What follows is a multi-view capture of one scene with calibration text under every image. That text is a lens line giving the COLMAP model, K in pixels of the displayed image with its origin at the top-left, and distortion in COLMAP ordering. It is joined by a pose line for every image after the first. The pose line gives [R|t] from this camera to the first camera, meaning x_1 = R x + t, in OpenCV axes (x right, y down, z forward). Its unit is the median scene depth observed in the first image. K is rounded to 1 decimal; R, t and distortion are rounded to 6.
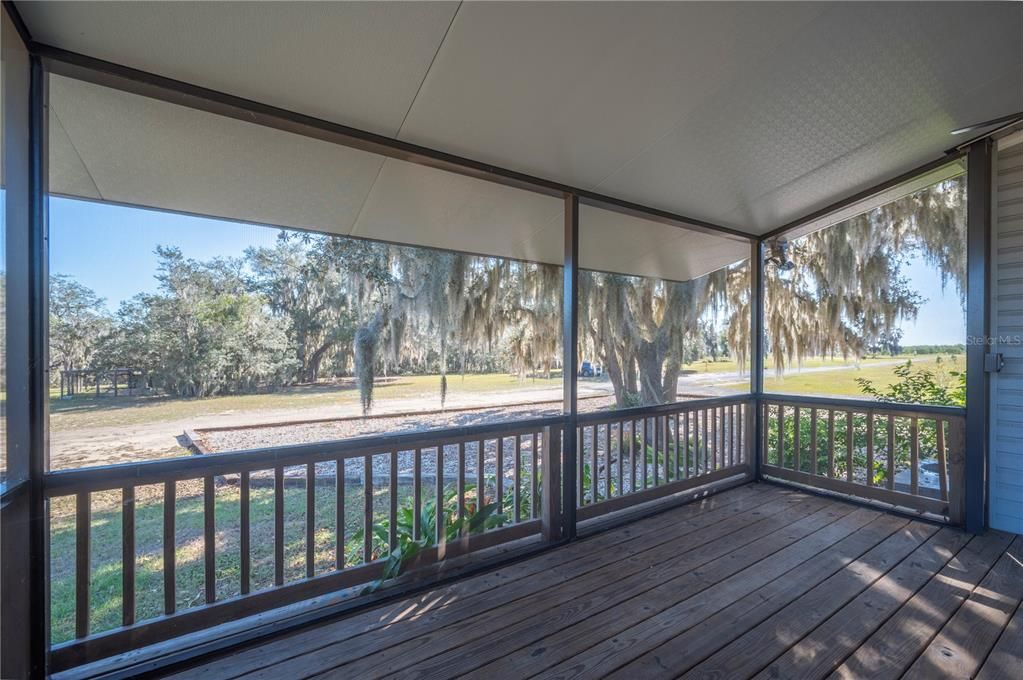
lens RADIAL K [[420.2, 0, 519.5], [0, 420.2, 349.9], [0, 0, 1]] dist [0.003151, 0.000339]
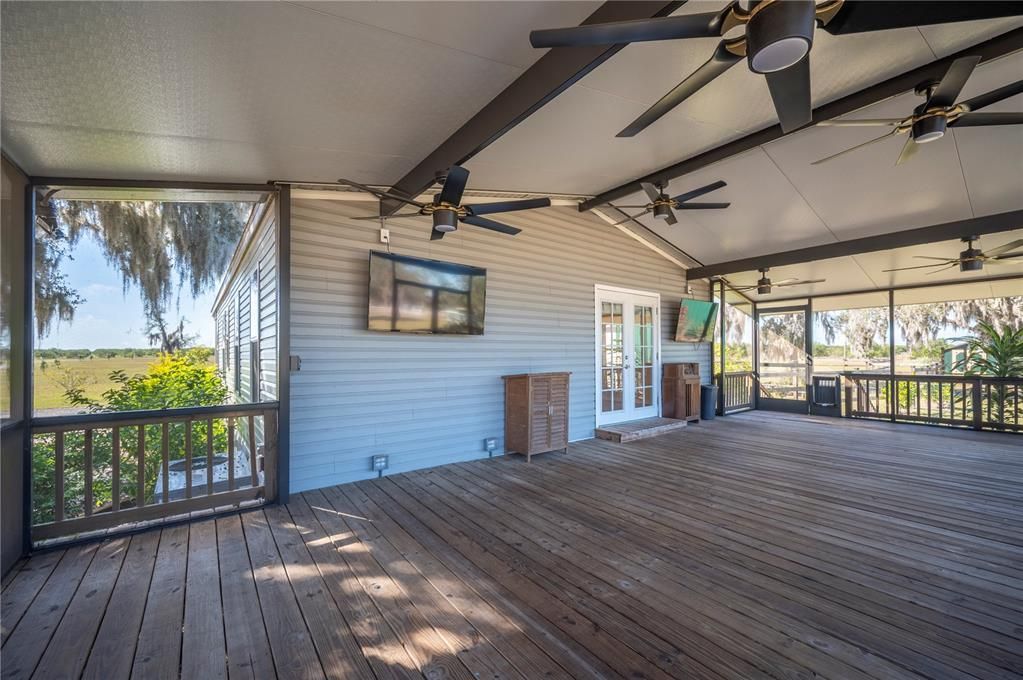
lens RADIAL K [[420.2, 0, 519.5], [0, 420.2, 349.9], [0, 0, 1]] dist [0.003151, 0.000339]
pose [[-0.087785, 0.013784, 0.996044, -0.189436], [-0.003207, 0.999895, -0.014120, 0.005813], [-0.996134, -0.004433, -0.087732, 0.405241]]
